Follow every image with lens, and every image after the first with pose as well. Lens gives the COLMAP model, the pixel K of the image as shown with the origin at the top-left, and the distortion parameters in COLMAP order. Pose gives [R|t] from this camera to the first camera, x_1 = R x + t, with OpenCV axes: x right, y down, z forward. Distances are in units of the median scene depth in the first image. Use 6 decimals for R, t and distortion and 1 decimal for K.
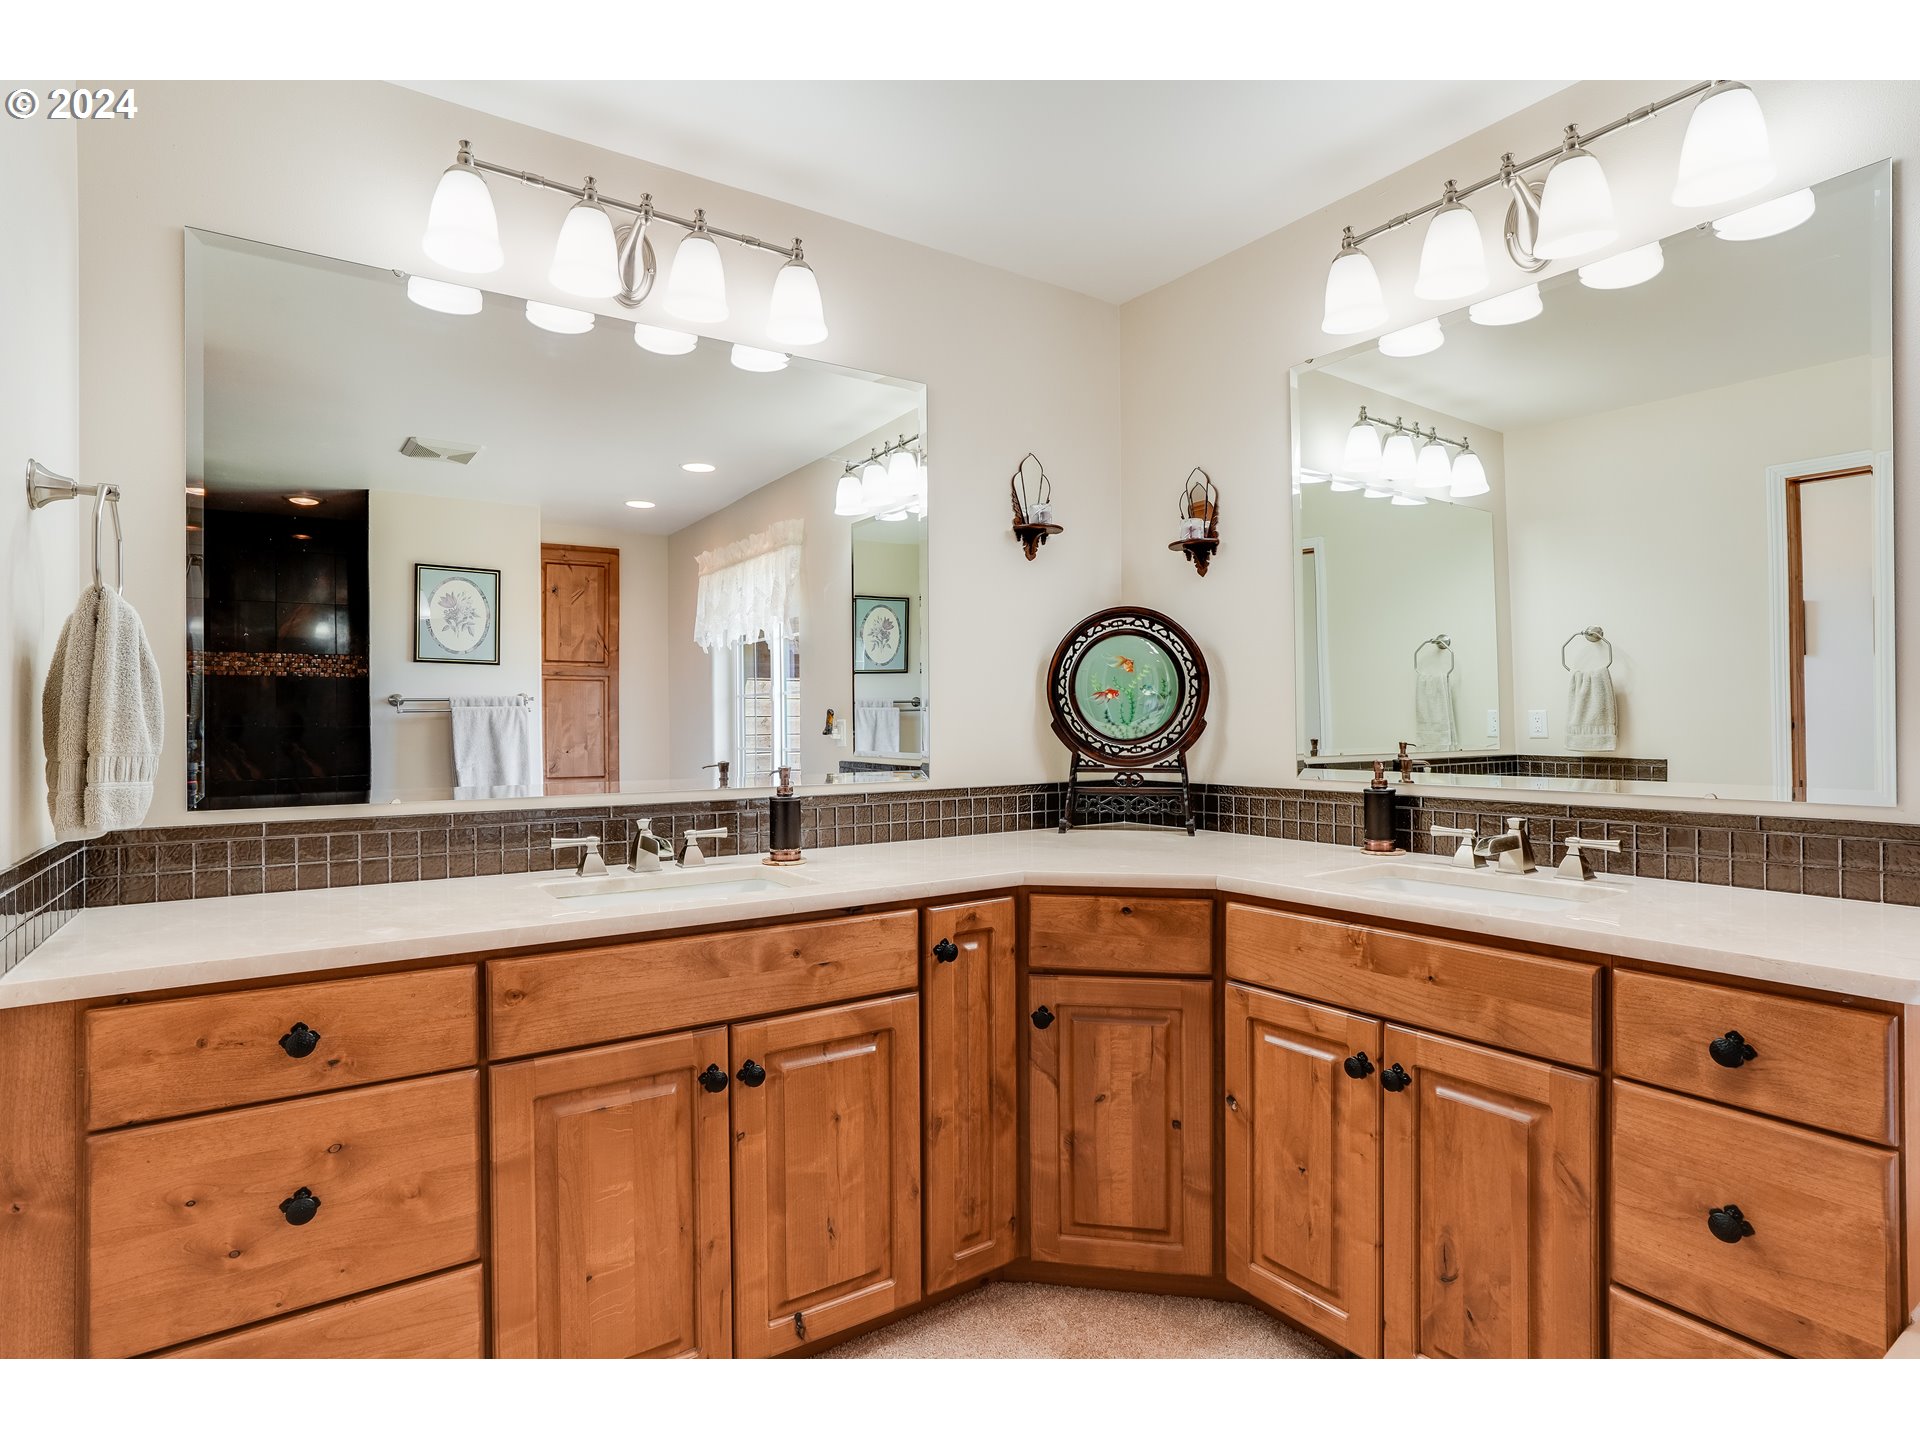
lens RADIAL K [[990.0, 0, 960.3], [0, 990.0, 734.4], [0, 0, 1]] dist [-0.038297, 0.006417]
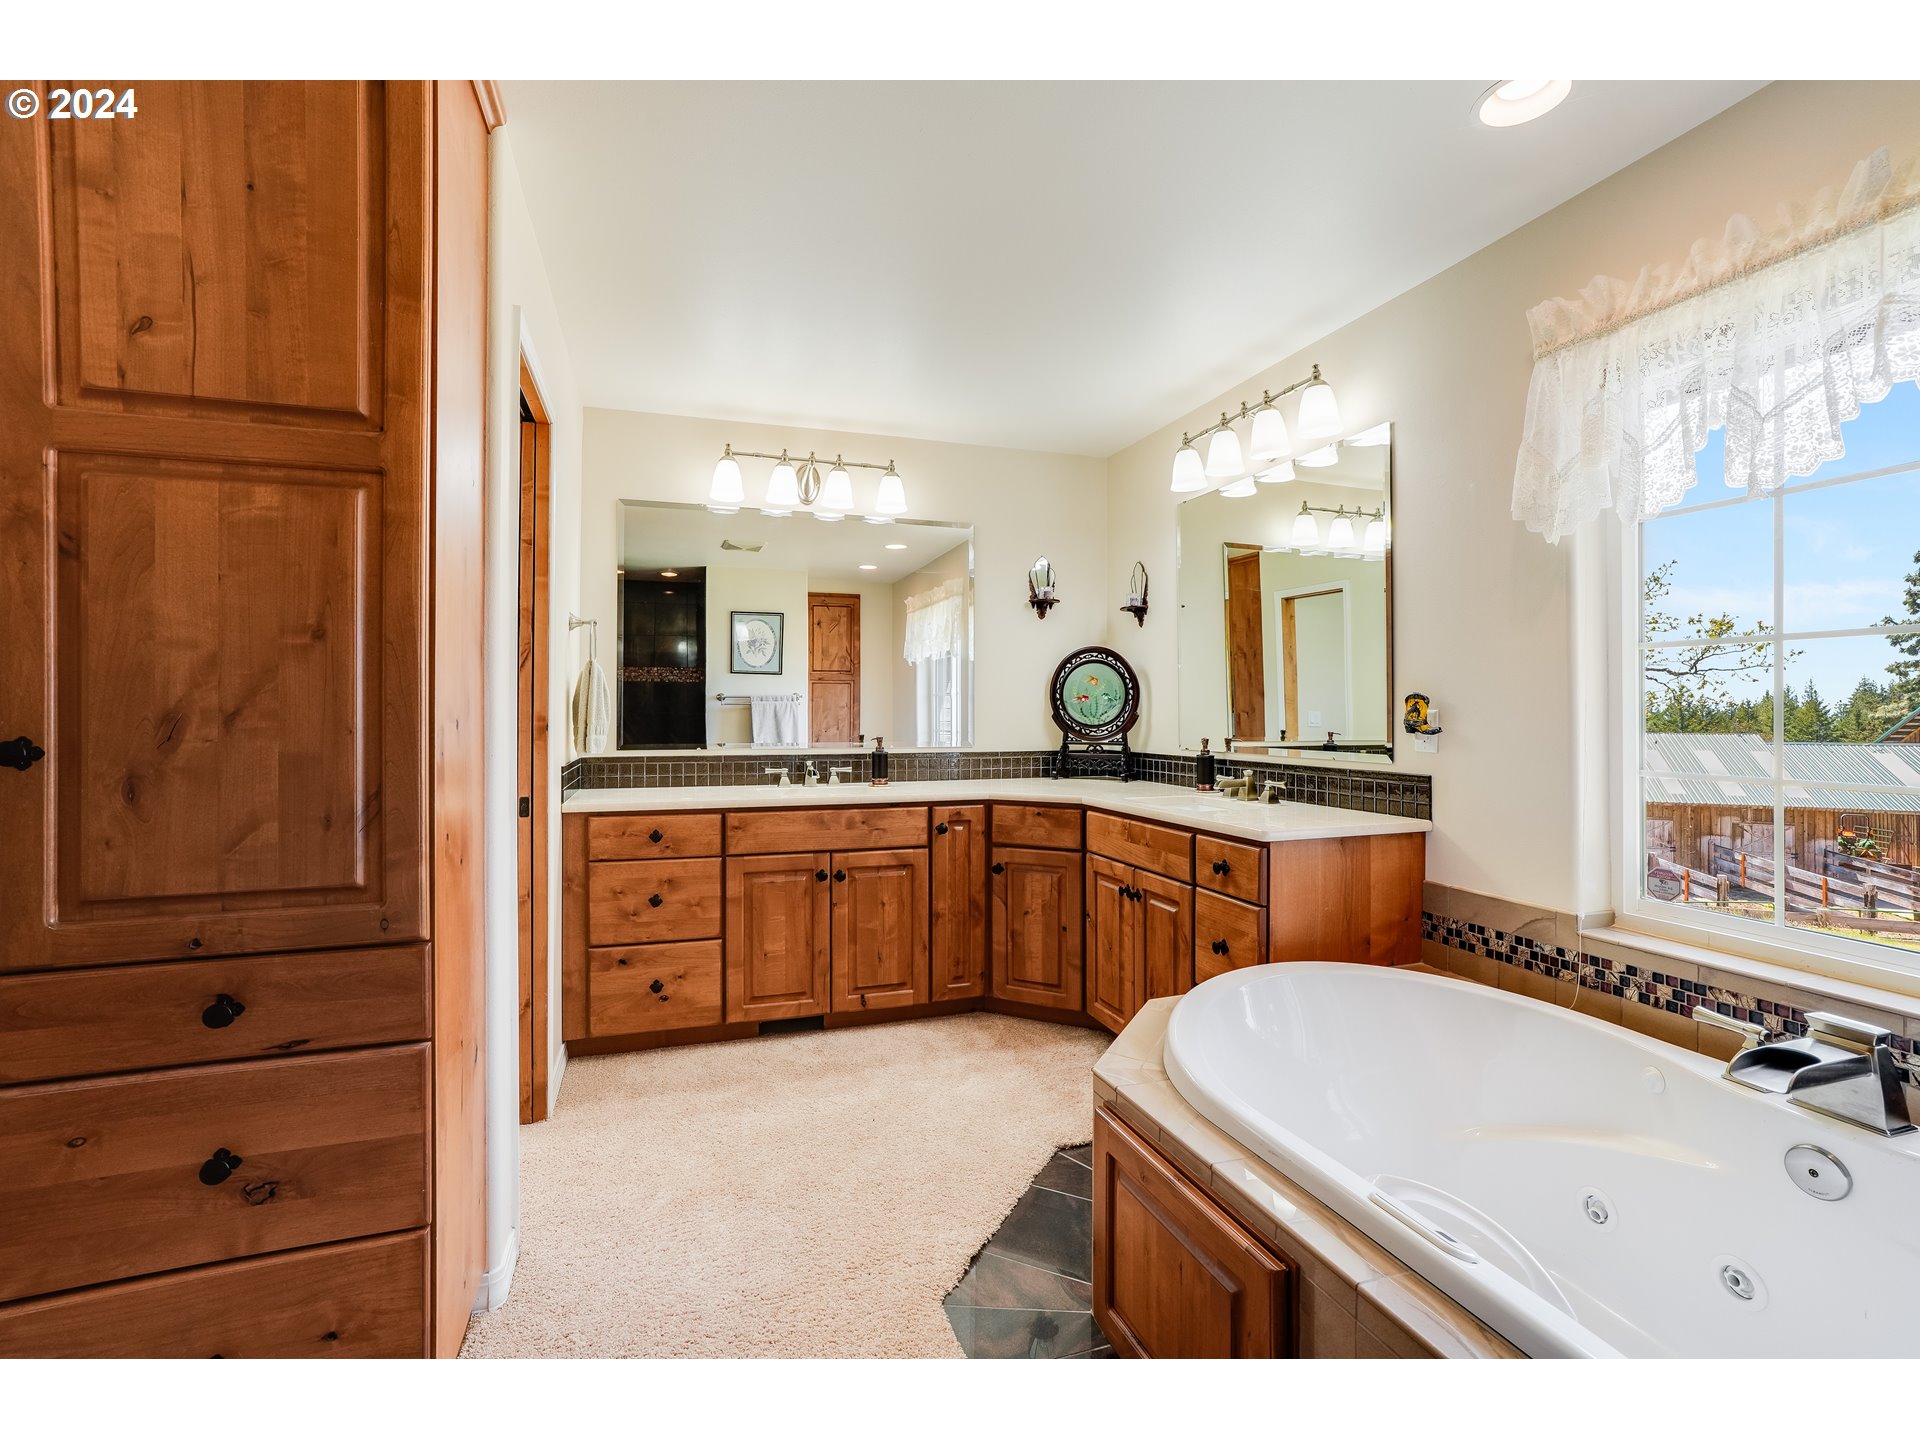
lens RADIAL K [[862.6, 0, 952.9], [0, 862.6, 722.1], [0, 0, 1]] dist [-0.044143, 0.008485]
pose [[0.961254, 0.009454, -0.275503, 0.466080], [-0.009547, 0.999954, 0.001003, 0.000599], [0.275500, 0.001666, 0.961300, -0.646143]]
